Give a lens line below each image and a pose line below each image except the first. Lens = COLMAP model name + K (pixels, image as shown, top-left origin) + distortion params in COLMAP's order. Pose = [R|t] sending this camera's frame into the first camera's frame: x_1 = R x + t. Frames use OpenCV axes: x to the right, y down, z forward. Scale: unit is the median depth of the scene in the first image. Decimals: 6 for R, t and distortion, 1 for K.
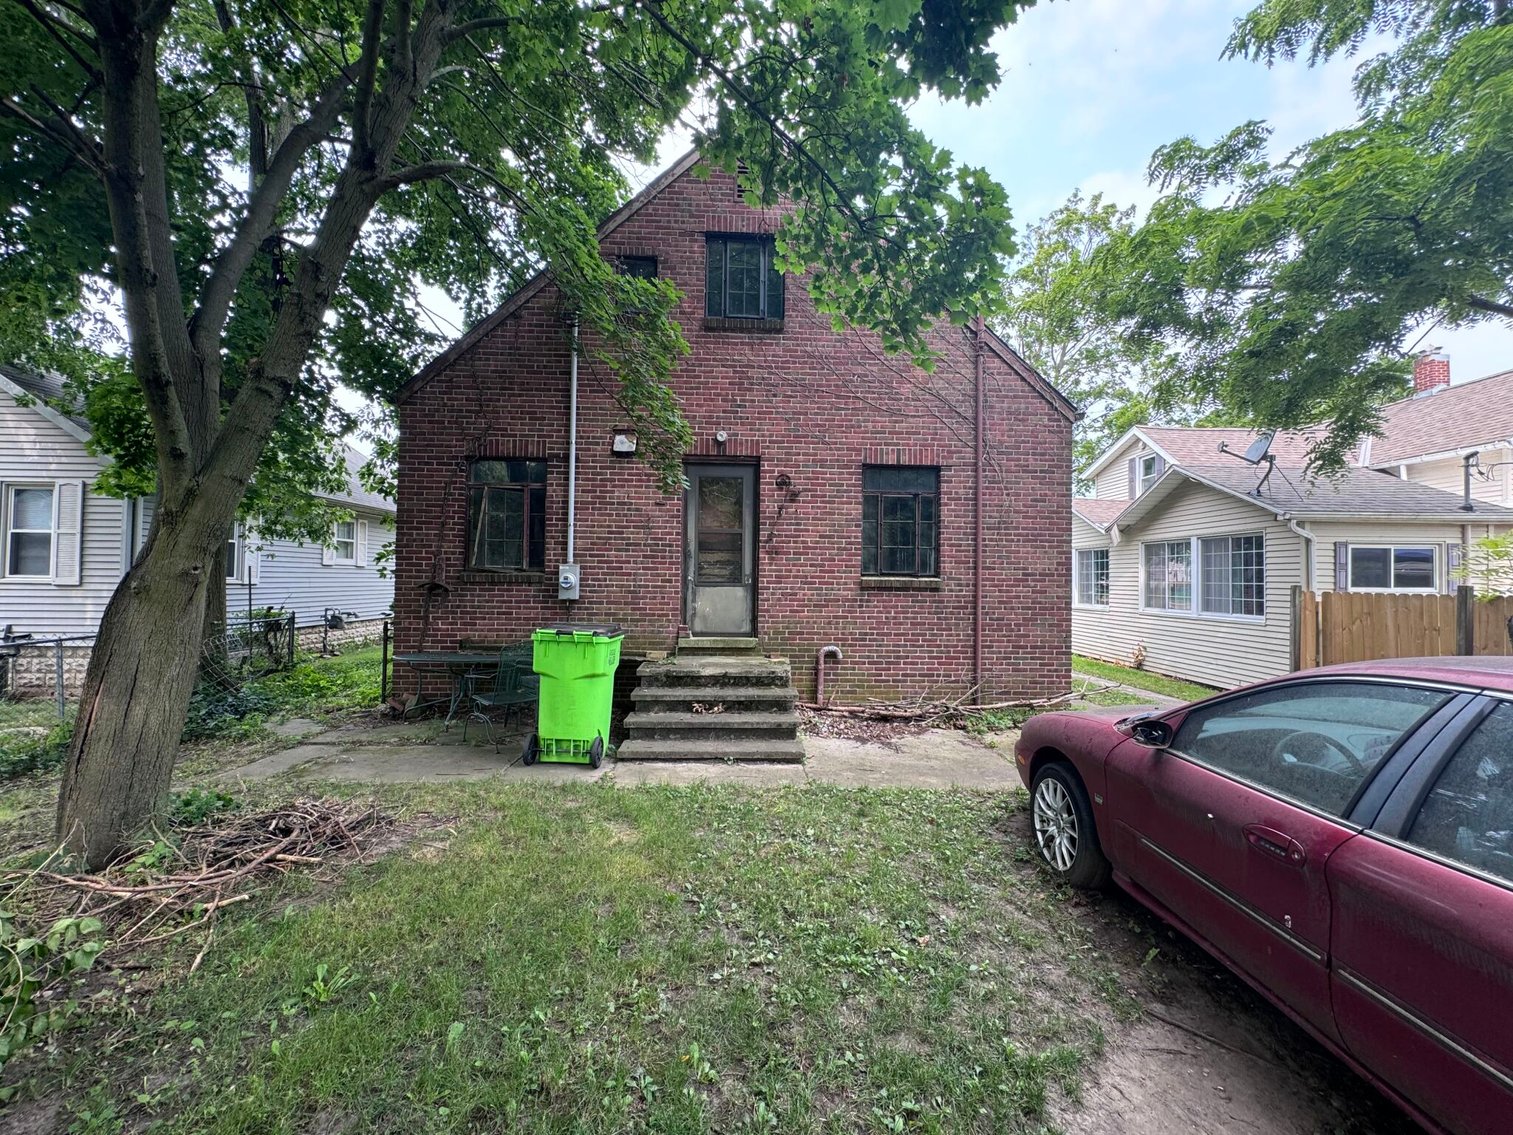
lens RADIAL K [[602.6, 0, 758.2], [0, 602.6, 565.2], [0, 0, 1]] dist [-0.001184, 0.000499]
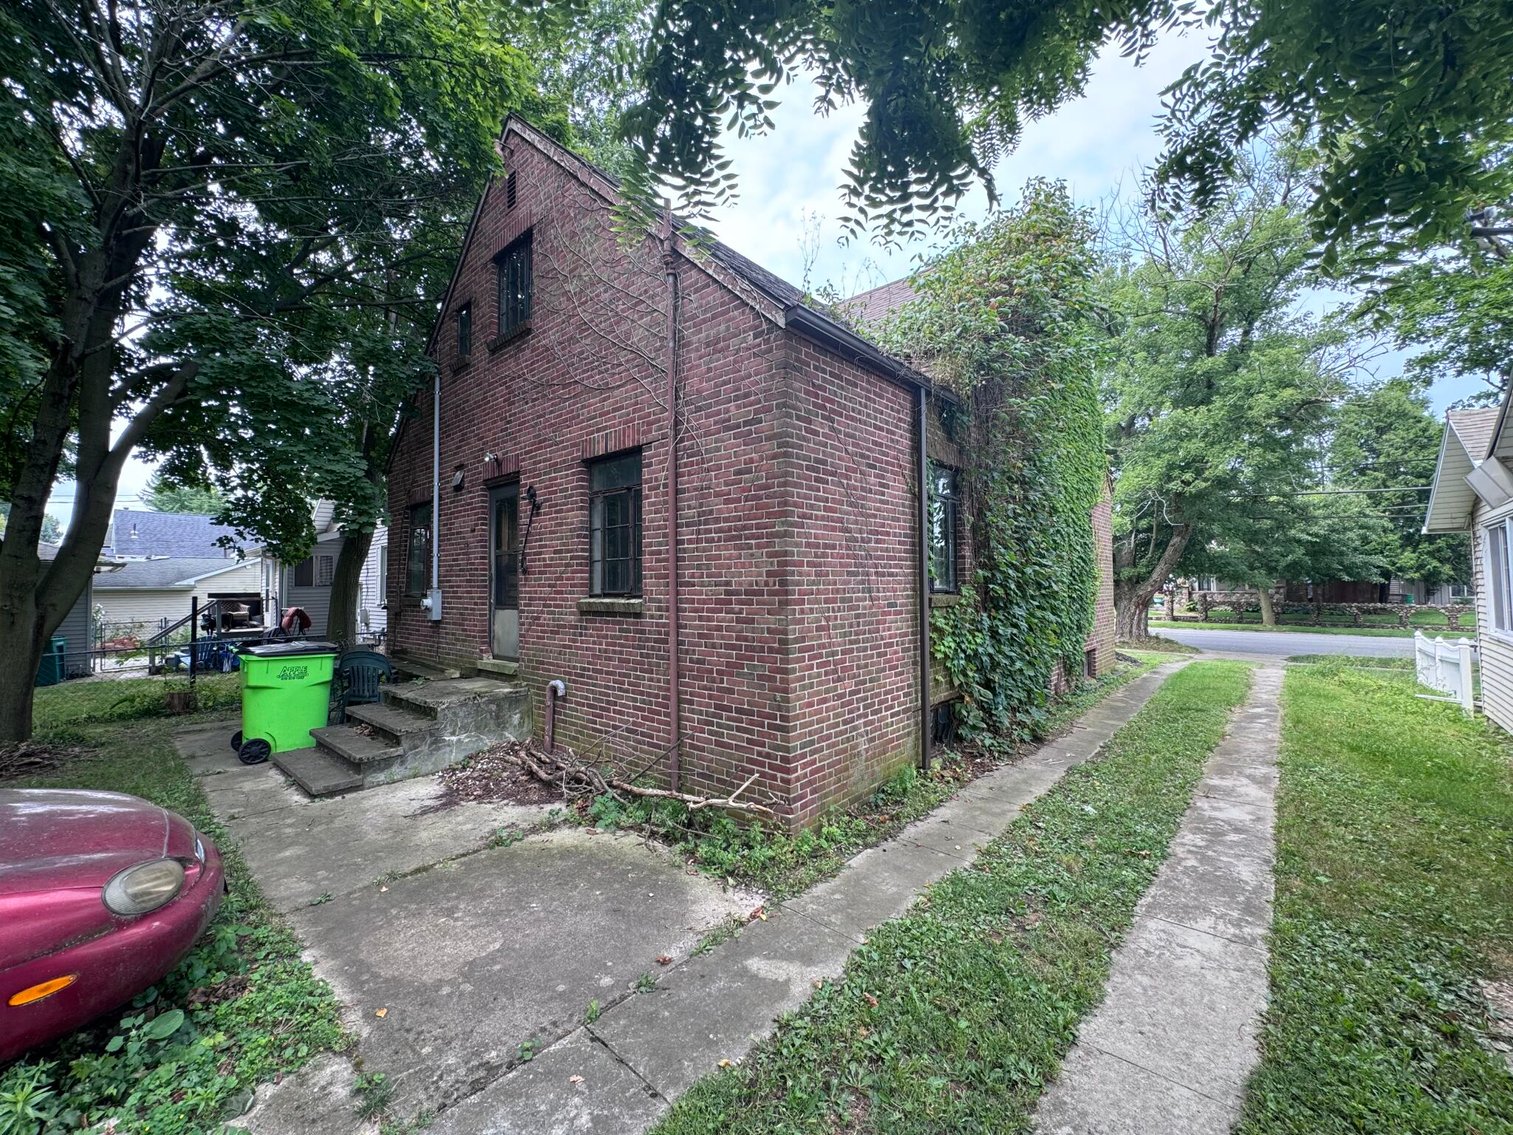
lens RADIAL K [[602.6, 0, 757.4], [0, 602.6, 564.6], [0, 0, 1]] dist [-0.001184, 0.000499]
pose [[0.720825, -0.044822, -0.691667, 0.903084], [0.034817, 0.998989, -0.028452, 0.005147], [0.692242, -0.003573, 0.721656, 0.571204]]
